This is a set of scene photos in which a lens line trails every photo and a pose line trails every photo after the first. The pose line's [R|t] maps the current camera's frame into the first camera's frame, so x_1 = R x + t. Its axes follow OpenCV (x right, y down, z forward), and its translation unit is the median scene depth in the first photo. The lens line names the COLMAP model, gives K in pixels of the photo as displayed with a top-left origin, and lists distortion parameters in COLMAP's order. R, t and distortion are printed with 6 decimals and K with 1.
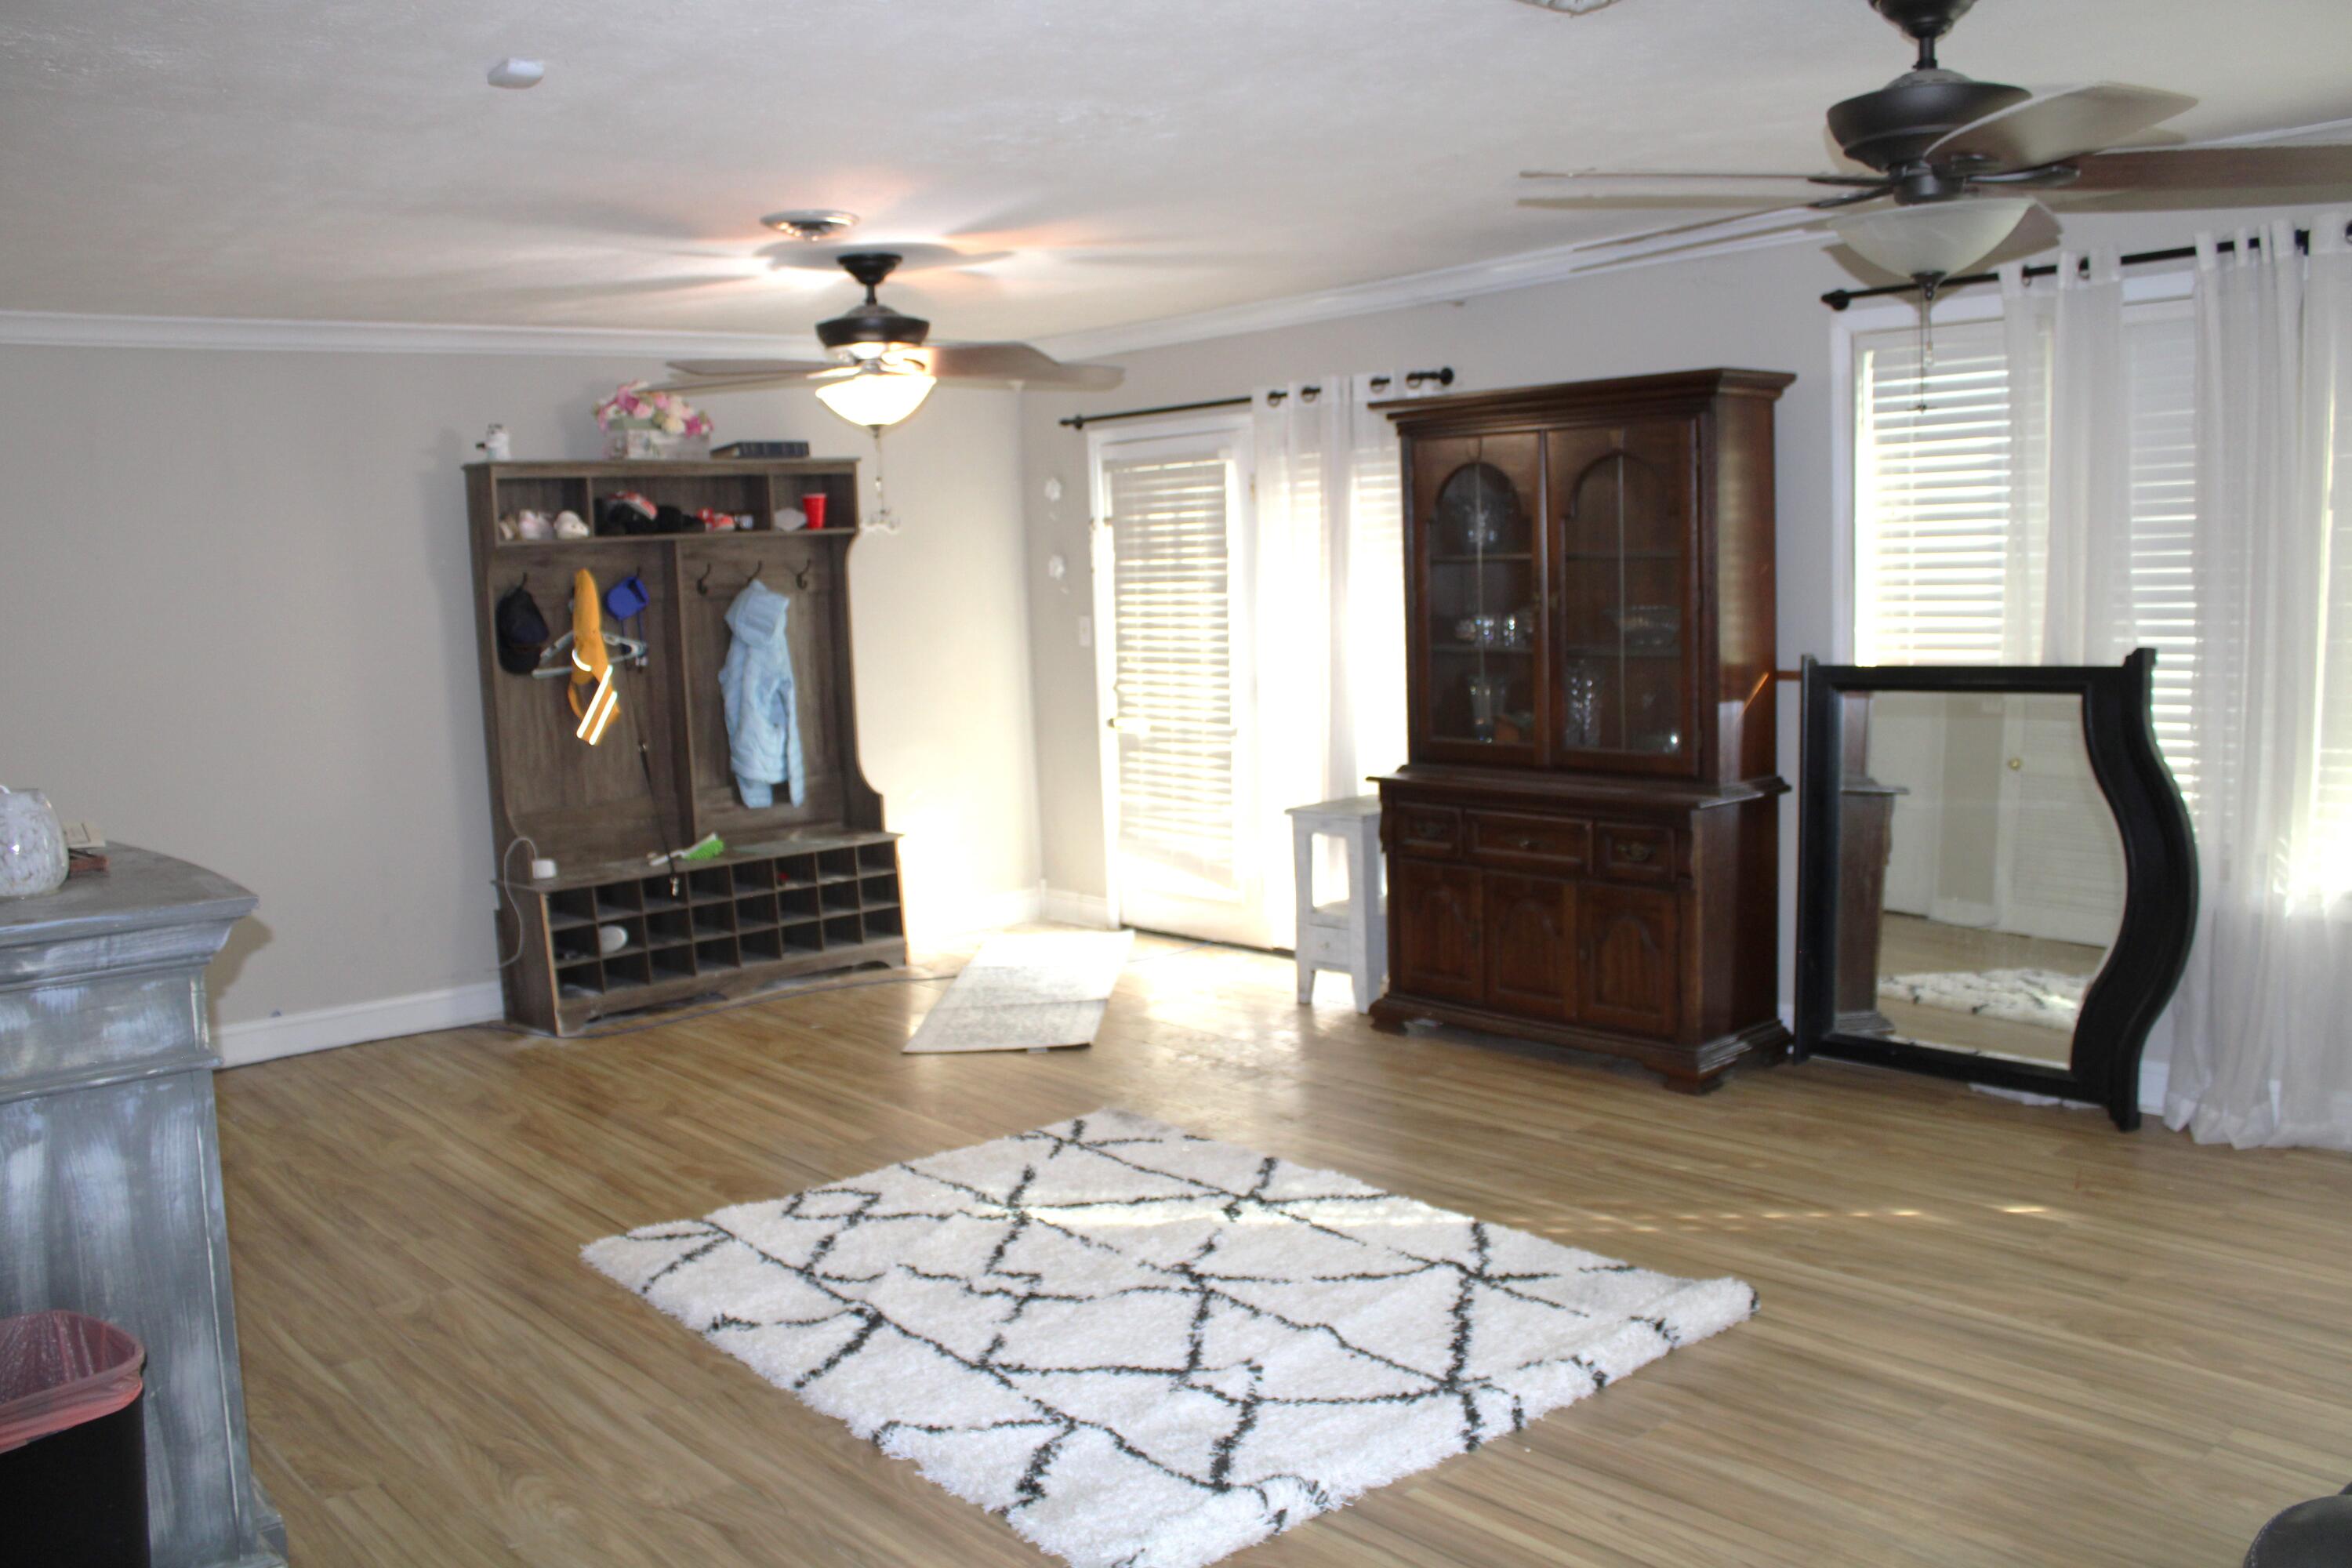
lens RADIAL K [[1954.6, 0, 1176.0], [0, 1954.6, 784.0], [0, 0, 1]] dist [-0.171392, 0.144486]
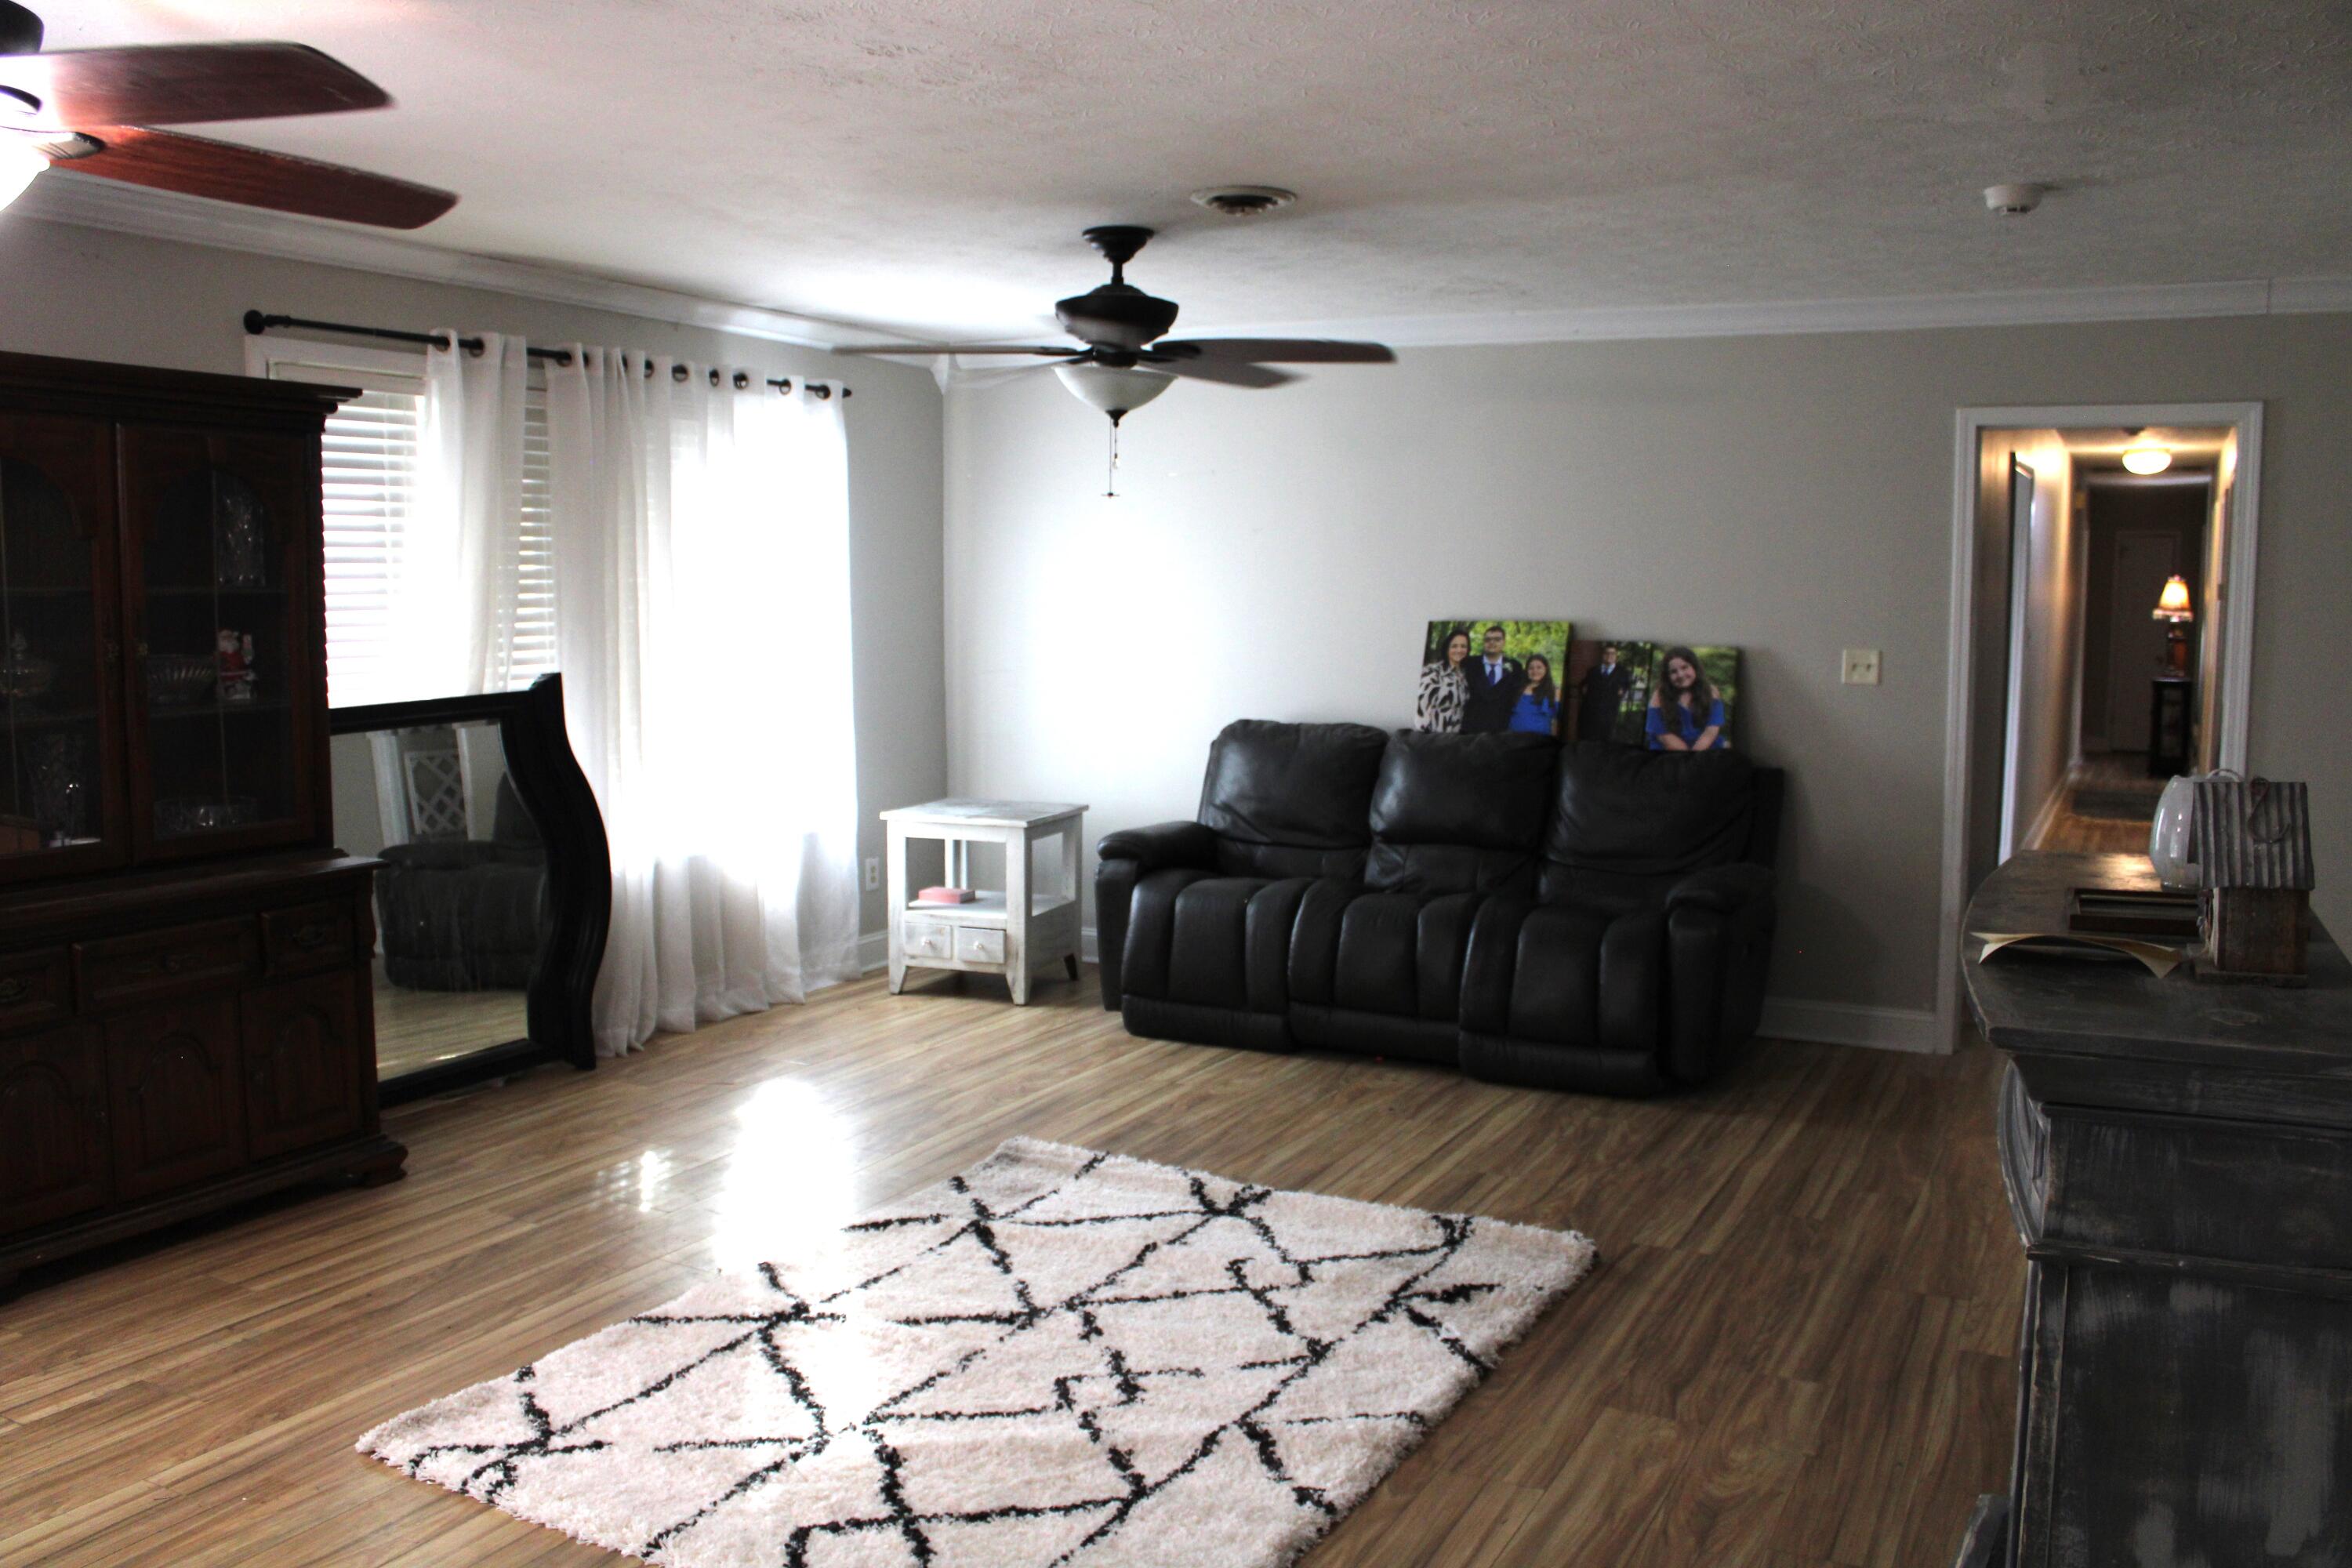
lens RADIAL K [[1954.6, 0, 1176.0], [0, 1954.6, 784.0], [0, 0, 1]] dist [-0.171392, 0.144486]
pose [[-0.363340, -0.061806, 0.929604, -0.746352], [0.112748, 0.987546, 0.109727, -0.087704], [-0.924809, 0.144679, -0.351846, 1.025548]]
